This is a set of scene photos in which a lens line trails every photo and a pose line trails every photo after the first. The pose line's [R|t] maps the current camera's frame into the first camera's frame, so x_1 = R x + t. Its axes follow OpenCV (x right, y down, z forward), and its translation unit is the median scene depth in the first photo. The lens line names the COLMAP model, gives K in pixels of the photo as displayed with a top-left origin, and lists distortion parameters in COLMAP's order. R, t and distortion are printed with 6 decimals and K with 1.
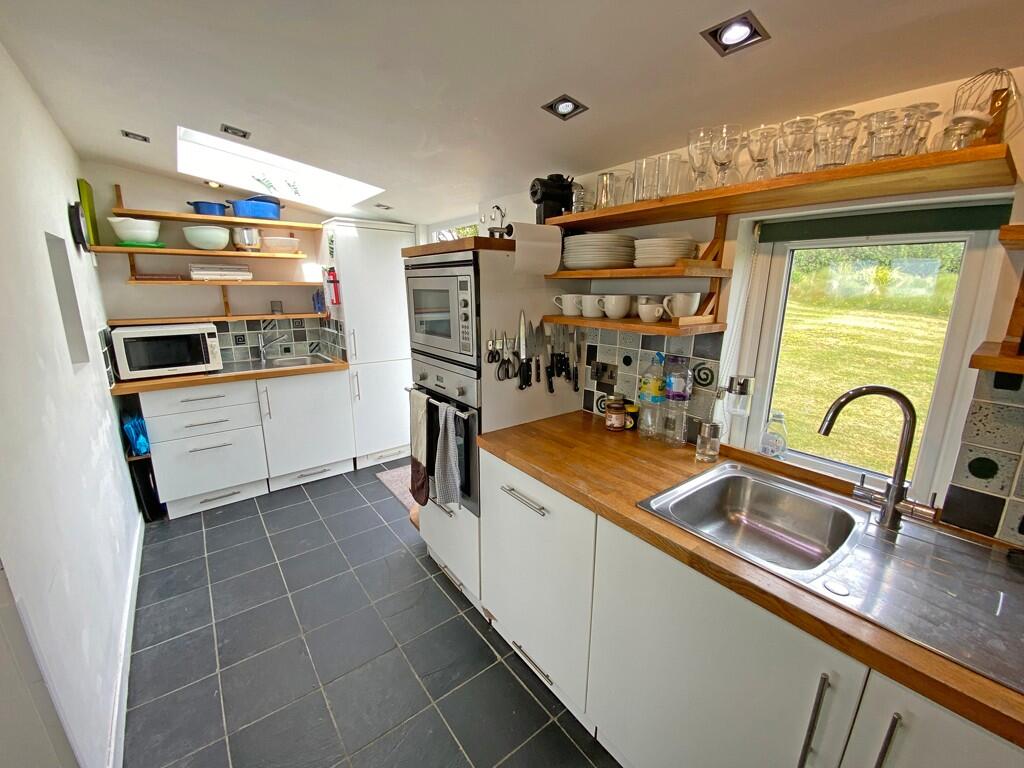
lens RADIAL K [[417.8, 0, 510.6], [0, 417.8, 386.3], [0, 0, 1]] dist [-0.012005, -0.003255]
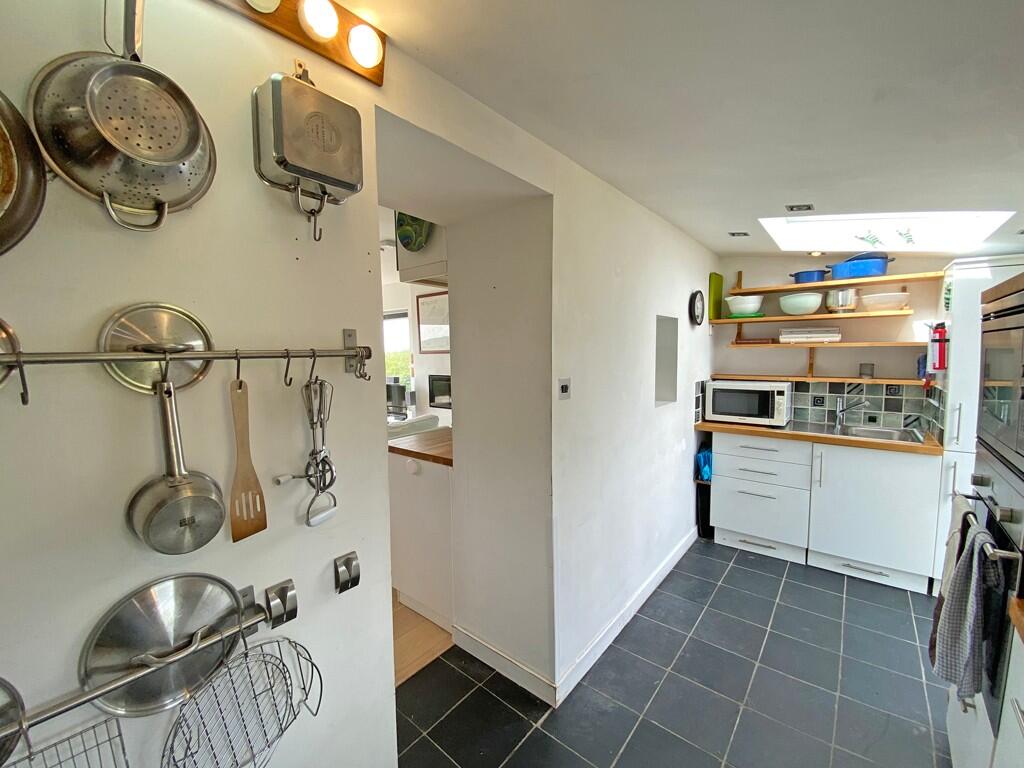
lens RADIAL K [[417.8, 0, 506.9], [0, 417.8, 384.8], [0, 0, 1]] dist [-0.012005, -0.003255]
pose [[0.203629, 0.068883, -0.976622, 0.170477], [-0.214507, 0.976424, 0.024144, -0.017034], [0.955260, 0.204576, 0.213605, 0.085288]]
